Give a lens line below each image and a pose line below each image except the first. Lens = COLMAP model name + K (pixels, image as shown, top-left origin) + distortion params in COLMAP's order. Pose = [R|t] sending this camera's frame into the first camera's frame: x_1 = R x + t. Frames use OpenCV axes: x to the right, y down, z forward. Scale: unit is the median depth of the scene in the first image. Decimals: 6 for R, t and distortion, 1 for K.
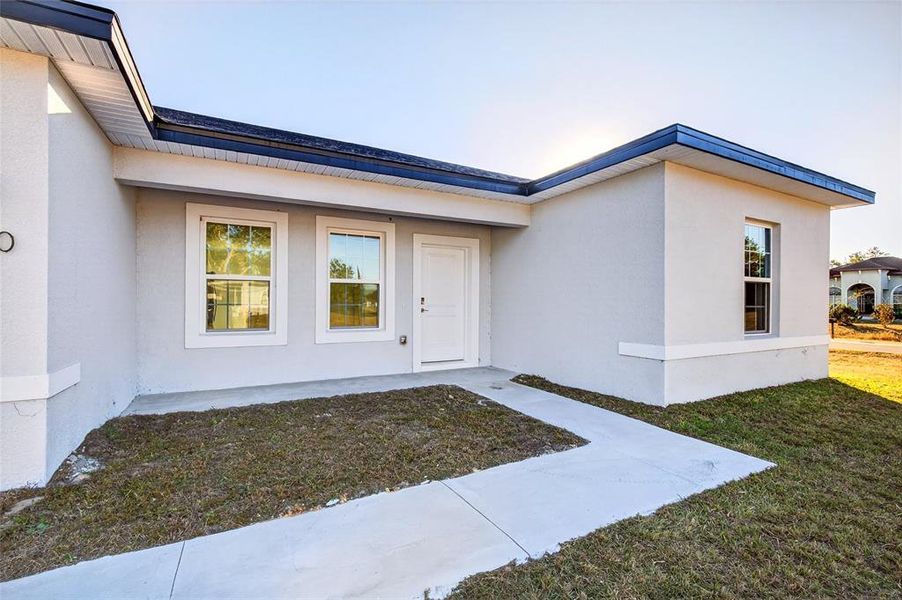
lens RADIAL K [[407.1, 0, 448.7], [0, 407.1, 300.7], [0, 0, 1]] dist [0.004426, -0.000146]
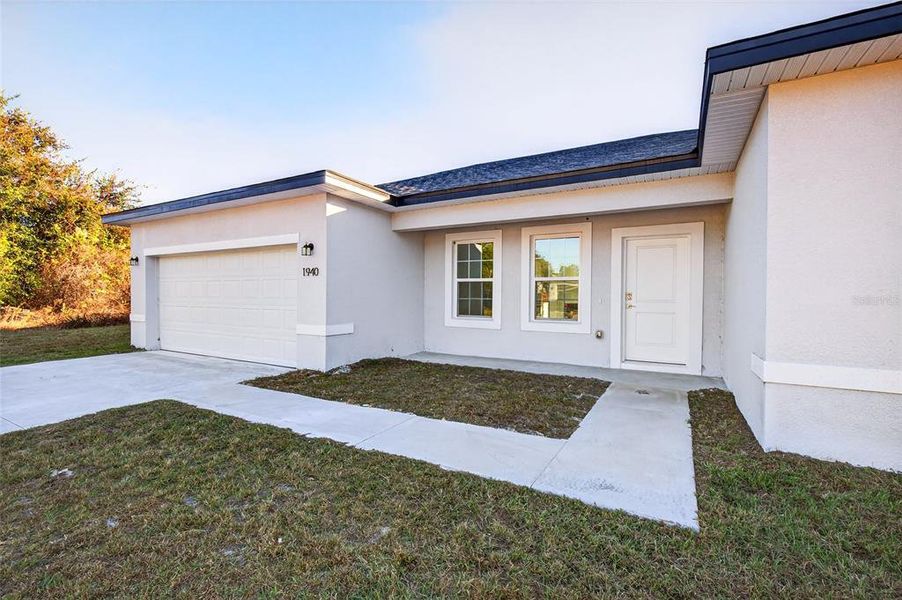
lens RADIAL K [[407.1, 0, 448.7], [0, 407.1, 300.7], [0, 0, 1]] dist [0.004426, -0.000146]
pose [[0.536382, 0.012839, -0.843877, 0.781907], [-0.000830, 0.999892, 0.014685, -0.003522], [0.843975, -0.007177, 0.536335, 0.176215]]
